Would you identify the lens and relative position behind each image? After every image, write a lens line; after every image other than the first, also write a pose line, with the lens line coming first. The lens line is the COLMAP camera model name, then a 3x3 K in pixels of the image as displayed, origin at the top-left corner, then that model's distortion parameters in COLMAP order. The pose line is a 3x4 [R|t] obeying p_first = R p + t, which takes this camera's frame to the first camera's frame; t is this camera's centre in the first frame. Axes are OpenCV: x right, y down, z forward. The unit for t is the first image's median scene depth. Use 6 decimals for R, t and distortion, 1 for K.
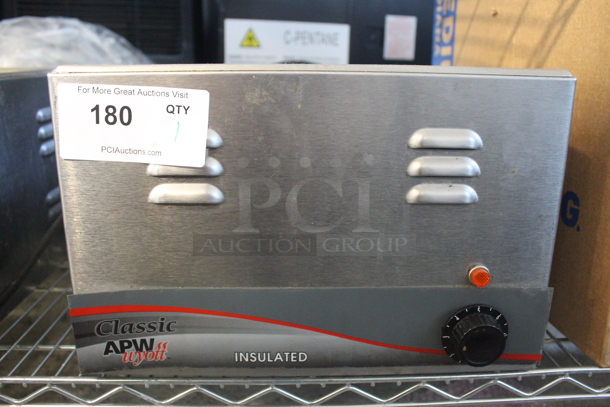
lens RADIAL K [[517.5, 0, 305.2], [0, 517.5, 204.2], [0, 0, 1]] dist [-0.115541, 0.049209]
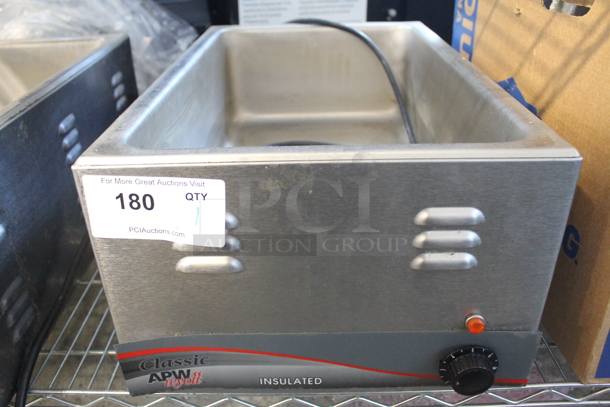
lens RADIAL K [[517.5, 0, 305.0], [0, 517.5, 201.8], [0, 0, 1]] dist [-0.115541, 0.049209]
pose [[0.998850, -0.009491, -0.046994, 0.024827], [0.020447, 0.970928, 0.238498, -0.386232], [0.043364, -0.239184, 0.970005, -0.028243]]
